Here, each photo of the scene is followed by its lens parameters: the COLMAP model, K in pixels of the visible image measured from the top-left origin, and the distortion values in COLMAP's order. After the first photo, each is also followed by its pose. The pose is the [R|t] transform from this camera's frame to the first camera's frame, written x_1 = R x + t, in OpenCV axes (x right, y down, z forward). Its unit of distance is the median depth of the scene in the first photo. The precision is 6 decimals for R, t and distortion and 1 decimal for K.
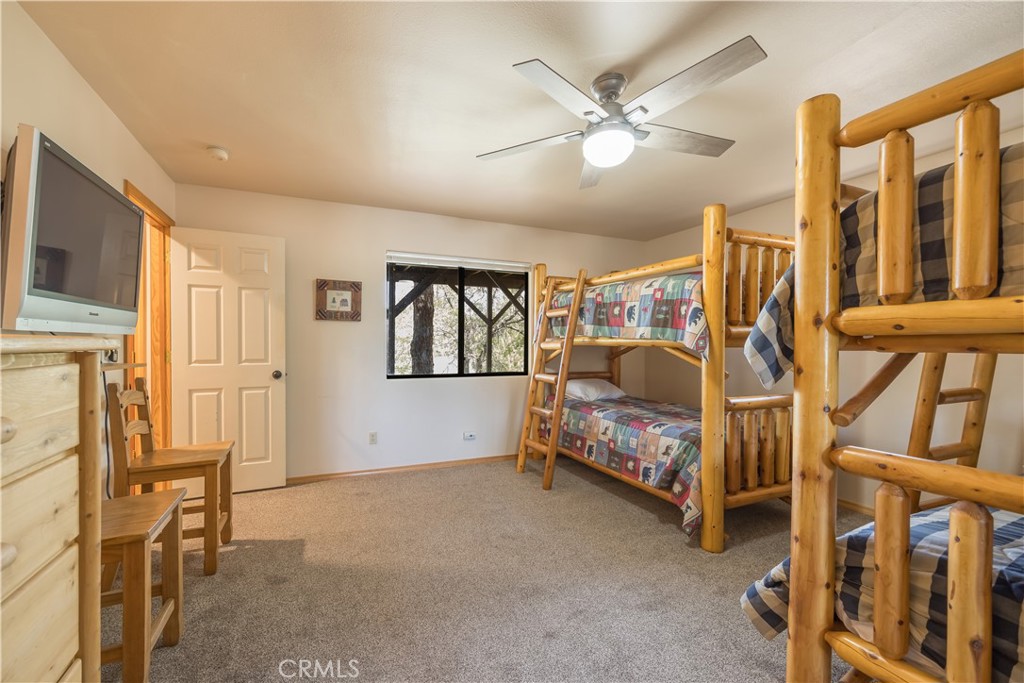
lens RADIAL K [[410.3, 0, 506.7], [0, 410.3, 344.6], [0, 0, 1]] dist [0.001113, 0.000252]
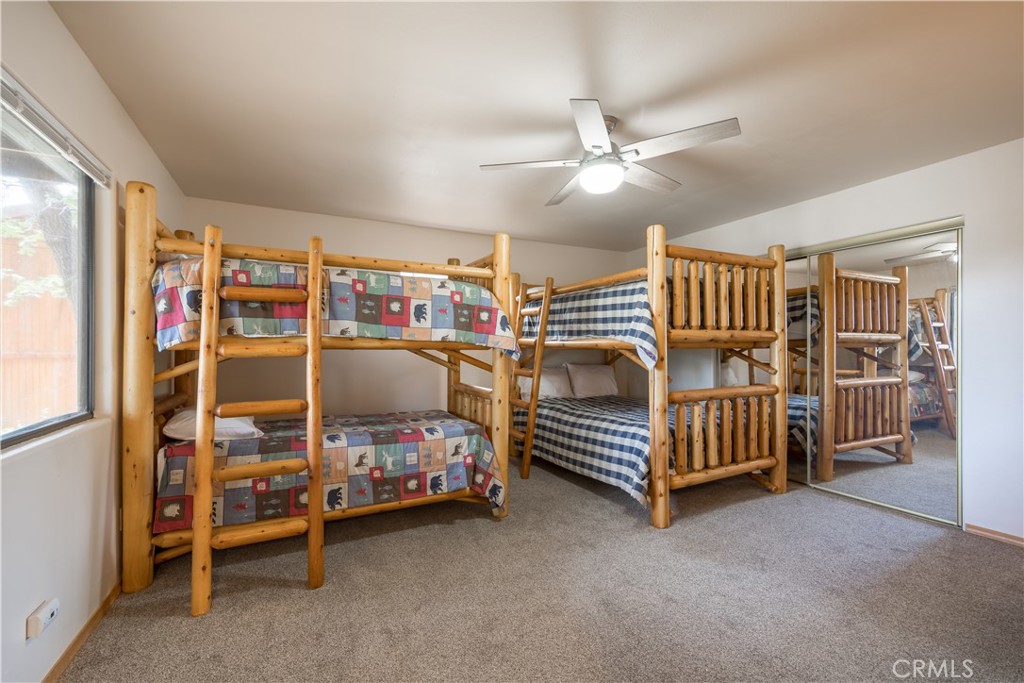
lens RADIAL K [[410.3, 0, 484.1], [0, 410.3, 345.9], [0, 0, 1]] dist [0.001113, 0.000252]
pose [[-0.004719, 0.004518, 0.999979, -0.588568], [0.006635, 0.999968, -0.004486, 0.001784], [-0.999967, 0.006614, -0.004749, 0.861929]]
